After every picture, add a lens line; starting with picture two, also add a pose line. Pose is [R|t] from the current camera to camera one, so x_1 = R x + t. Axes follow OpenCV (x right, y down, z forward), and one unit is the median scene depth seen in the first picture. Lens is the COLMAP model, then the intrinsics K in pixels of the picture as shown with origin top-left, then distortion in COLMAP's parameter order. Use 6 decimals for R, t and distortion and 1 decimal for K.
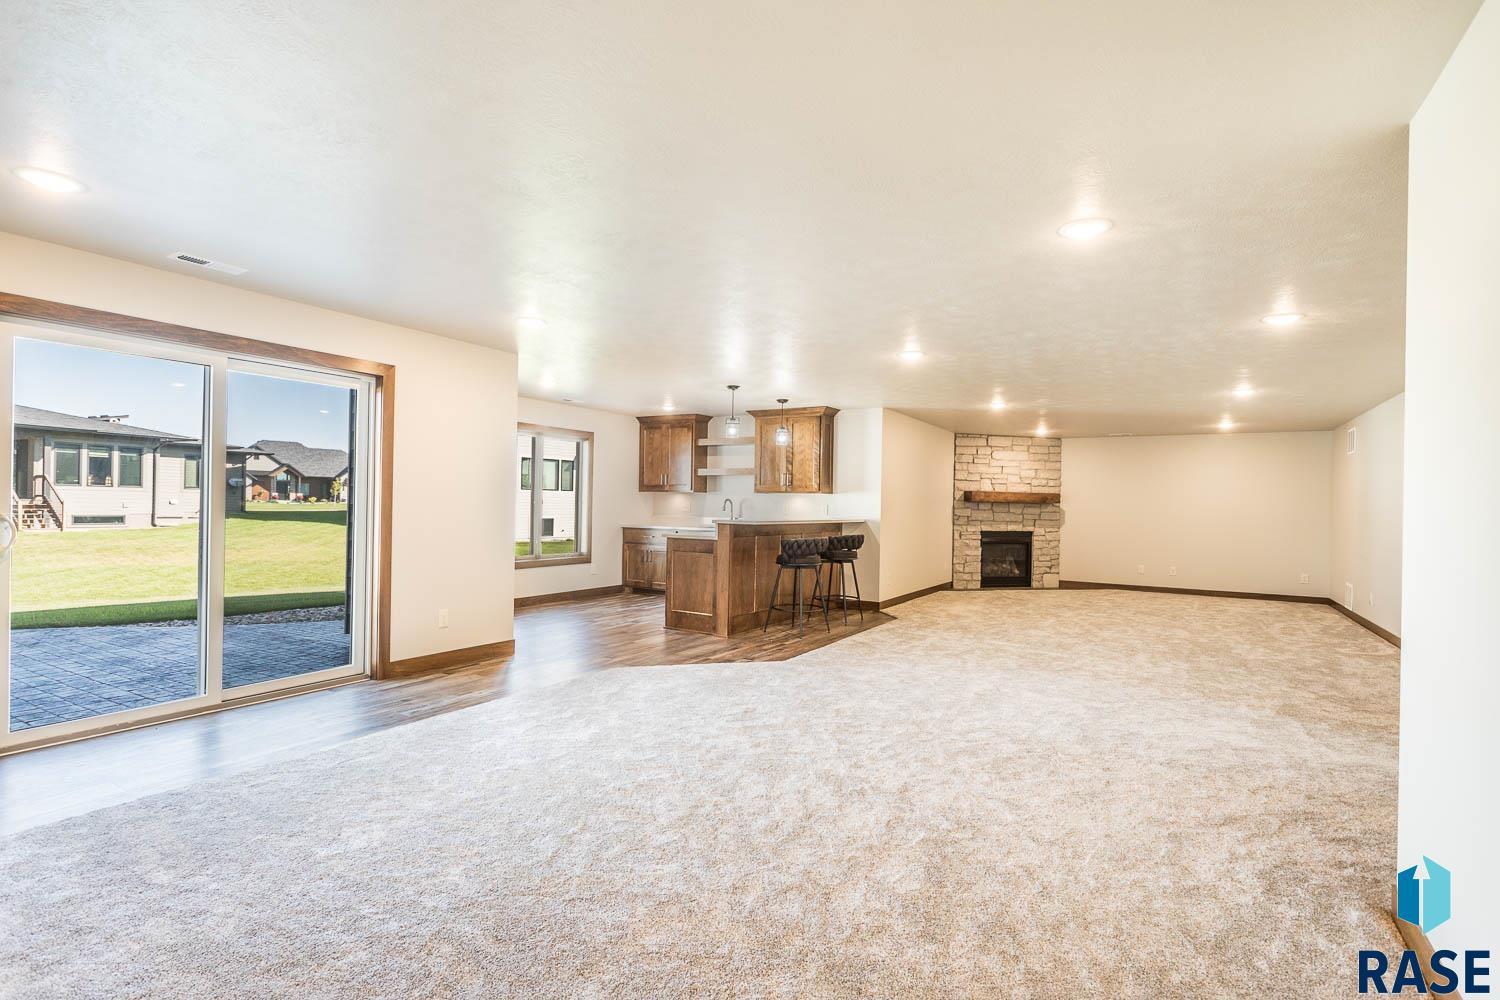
lens RADIAL K [[709.9, 0, 750.0], [0, 709.9, 500.0], [0, 0, 1]] dist [-0.001753, 0.007837]
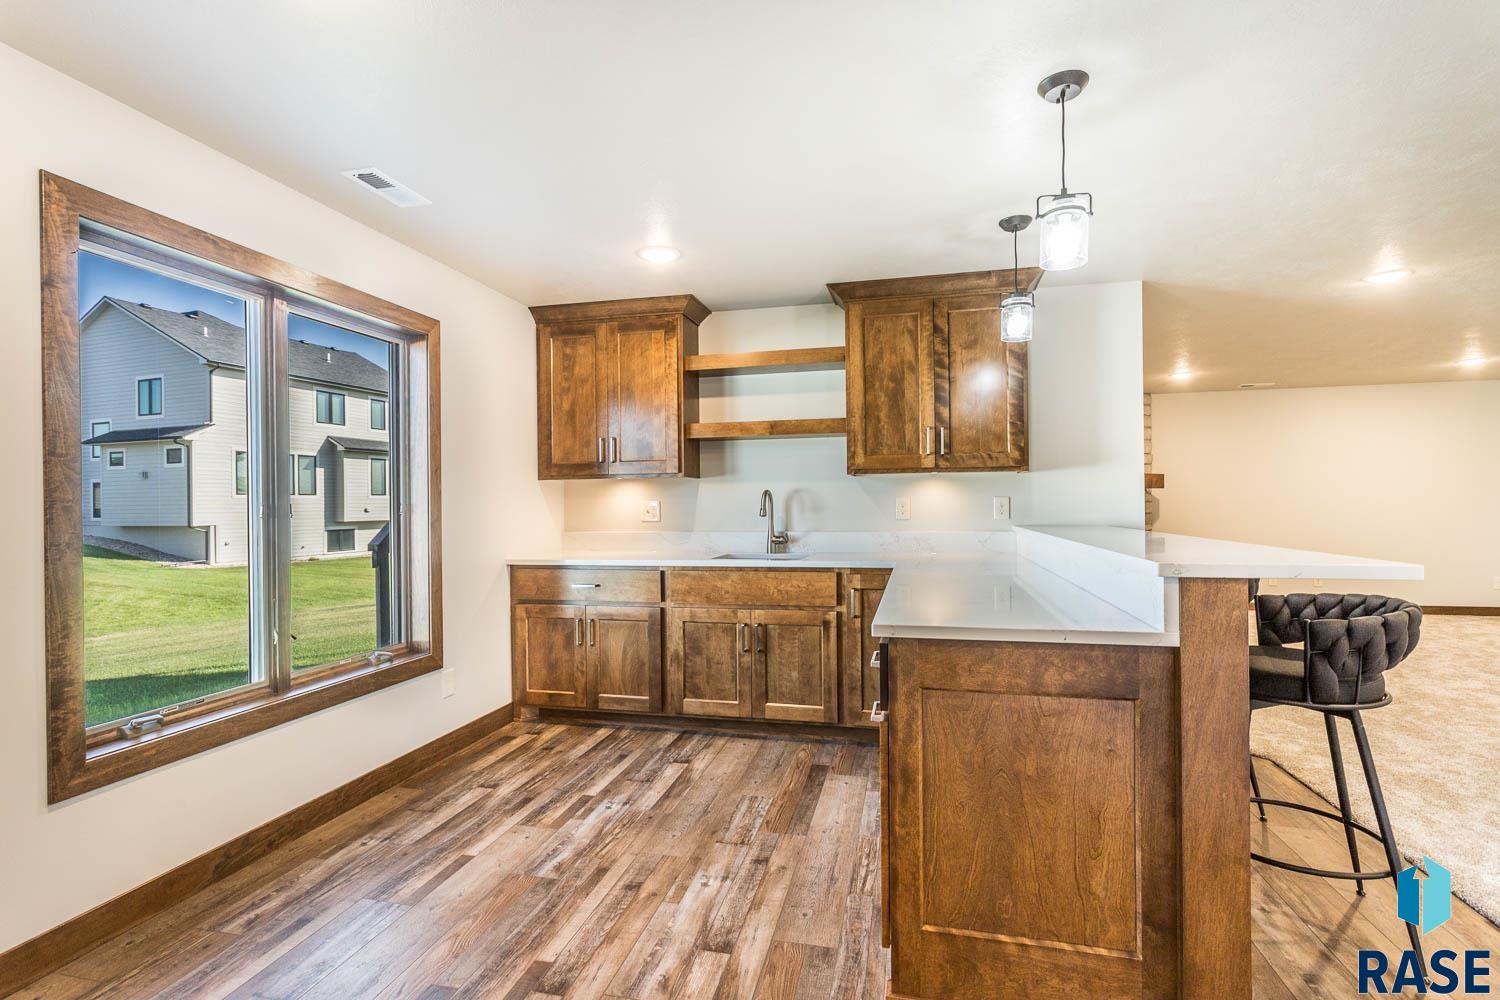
lens RADIAL K [[709.9, 0, 750.0], [0, 709.9, 500.0], [0, 0, 1]] dist [-0.001753, 0.007837]
pose [[0.951249, -0.025277, 0.307386, -0.214899], [0.025205, 0.999673, 0.004205, 0.002895], [-0.307392, 0.003748, 0.951576, 0.699285]]
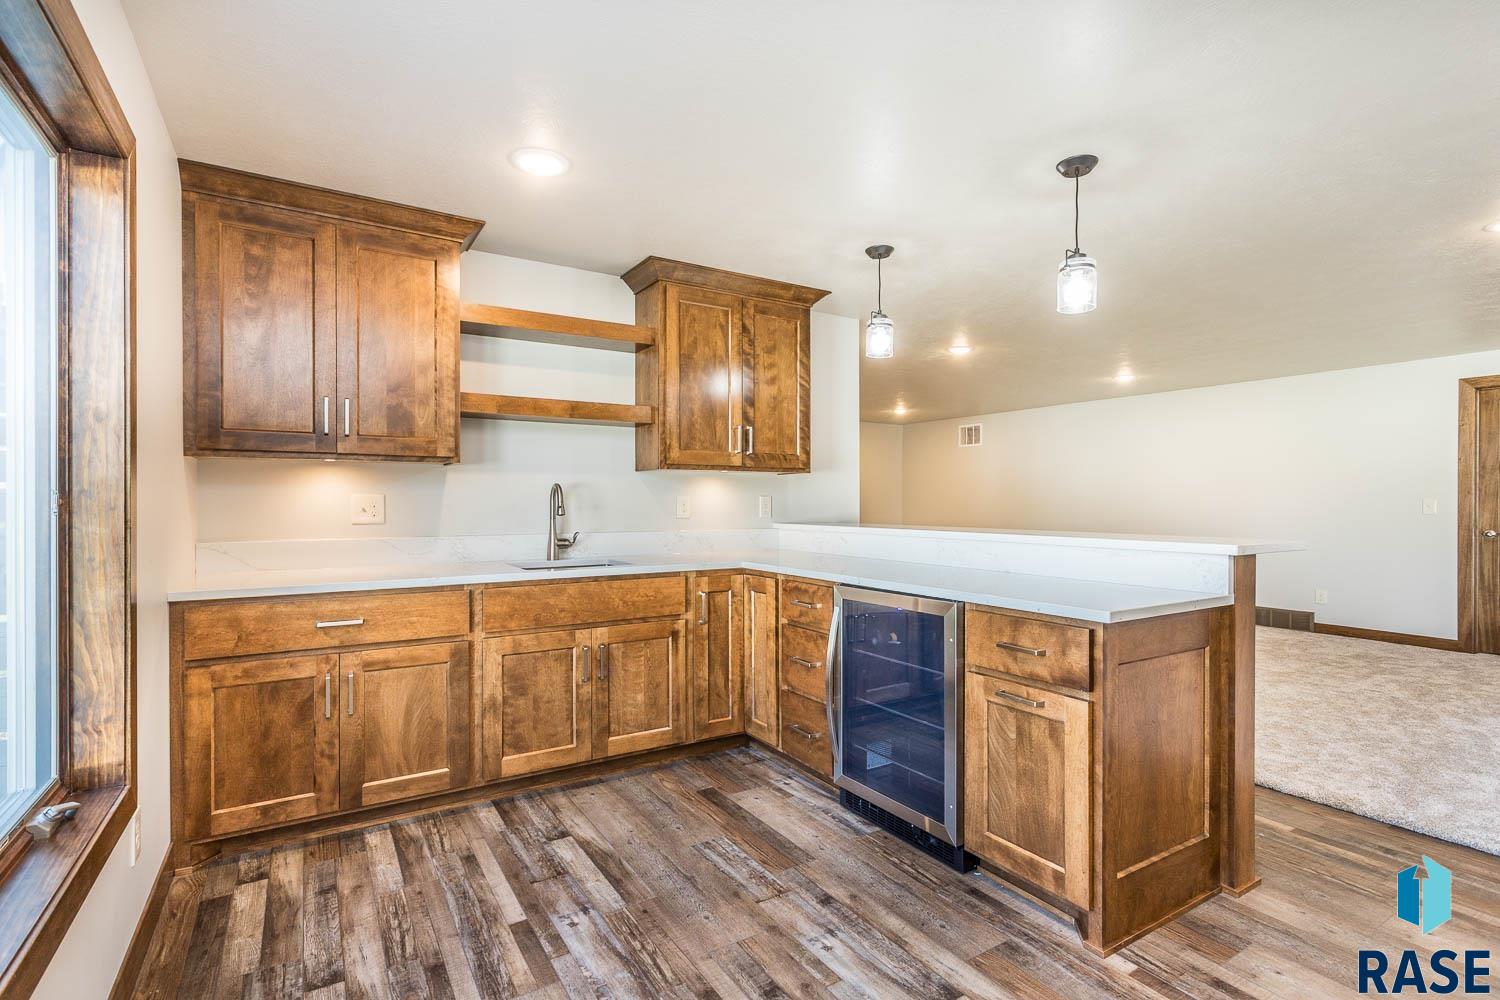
lens RADIAL K [[709.9, 0, 750.0], [0, 709.9, 500.0], [0, 0, 1]] dist [-0.001753, 0.007837]
pose [[0.449332, -0.014963, 0.893240, -0.378977], [0.002970, 0.999879, 0.015255, 0.001839], [-0.893360, -0.004201, 0.449322, 0.898713]]
